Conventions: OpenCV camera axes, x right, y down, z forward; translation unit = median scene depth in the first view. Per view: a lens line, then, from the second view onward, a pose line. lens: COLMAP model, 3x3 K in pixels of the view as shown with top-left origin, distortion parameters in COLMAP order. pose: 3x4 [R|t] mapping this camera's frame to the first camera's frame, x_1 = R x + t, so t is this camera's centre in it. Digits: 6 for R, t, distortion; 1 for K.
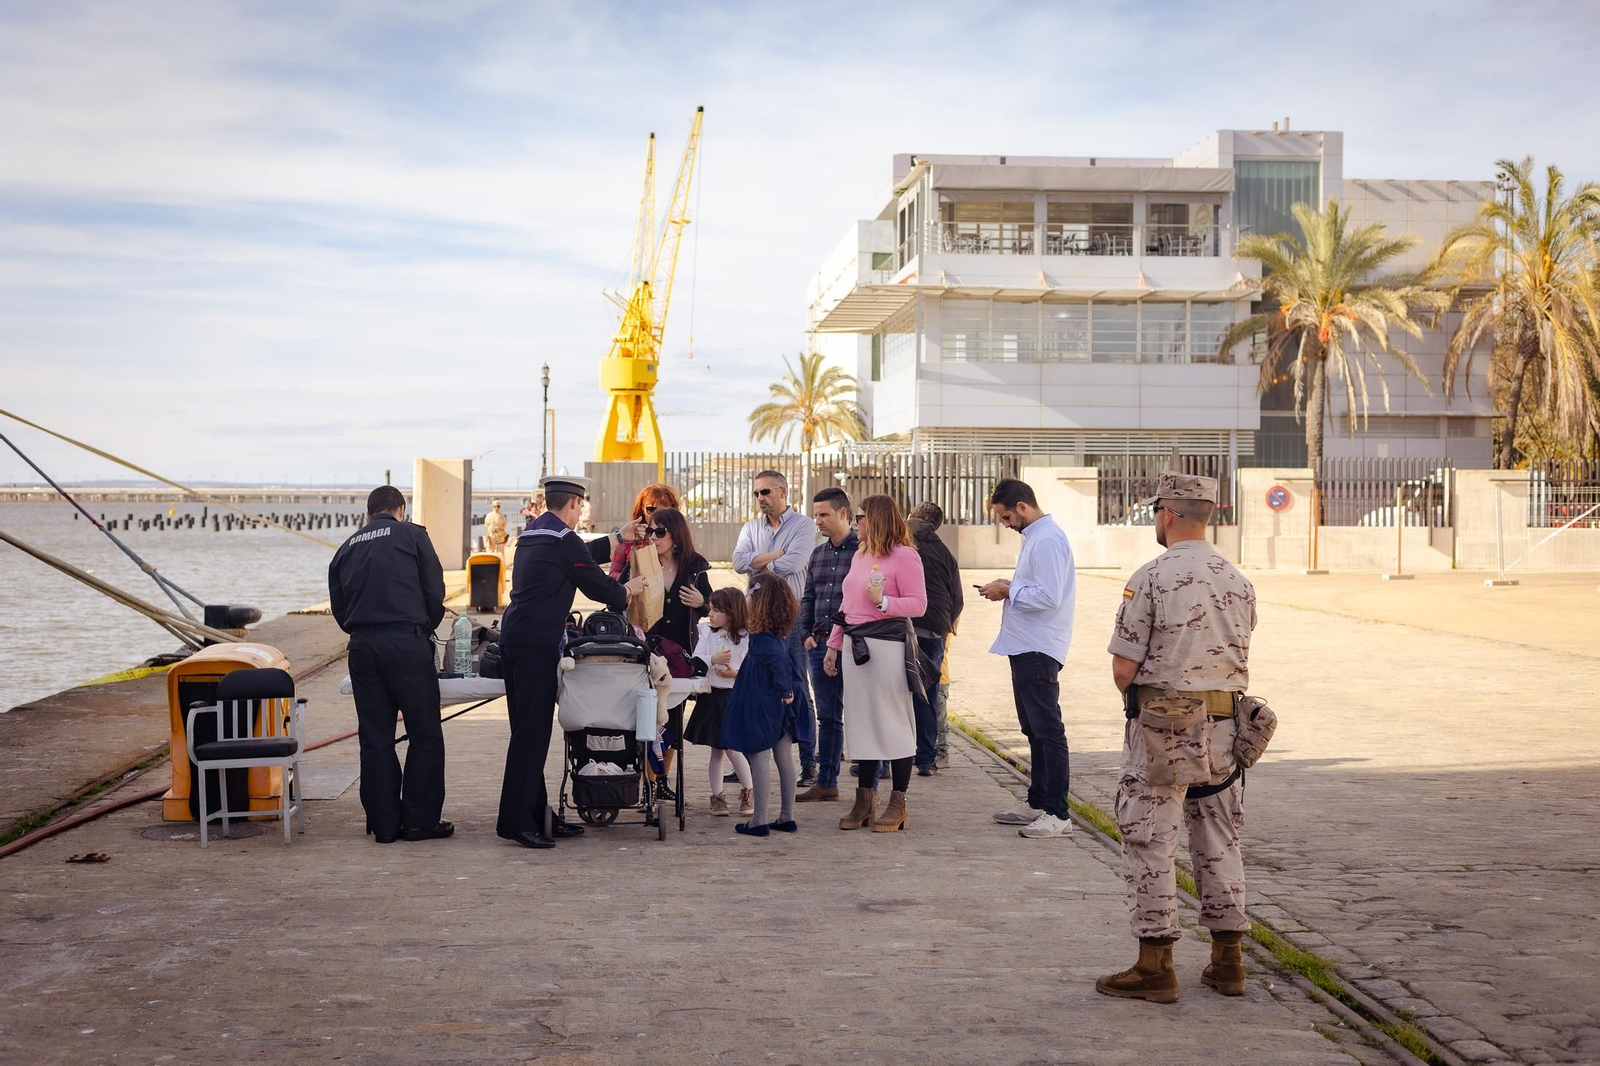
lens RADIAL K [[2265.8, 0, 800.0], [0, 2265.8, 533.0], [0, 0, 1]] dist [0.002483, 0.010989]
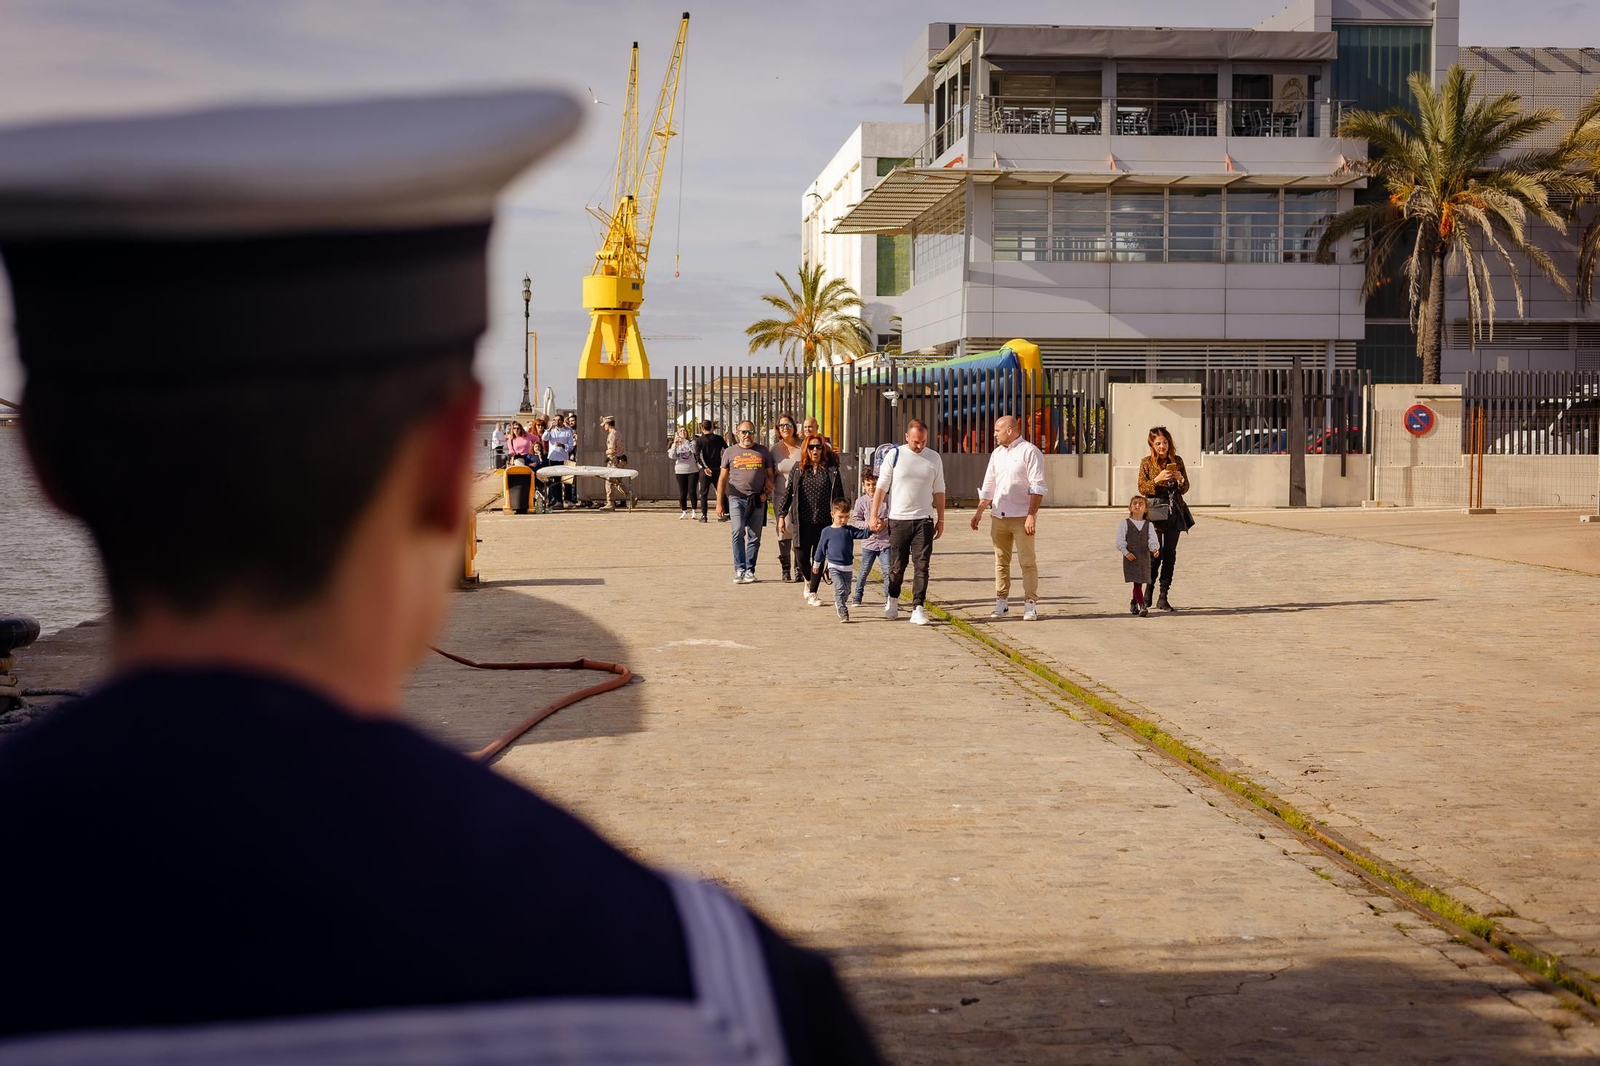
lens RADIAL K [[2265.8, 0, 800.0], [0, 2265.8, 533.0], [0, 0, 1]] dist [0.002483, 0.010989]
pose [[0.999962, -0.003604, 0.007953, -0.017019], [0.003336, 0.999432, 0.033544, -0.002239], [-0.008070, -0.033517, 0.999406, 0.143582]]
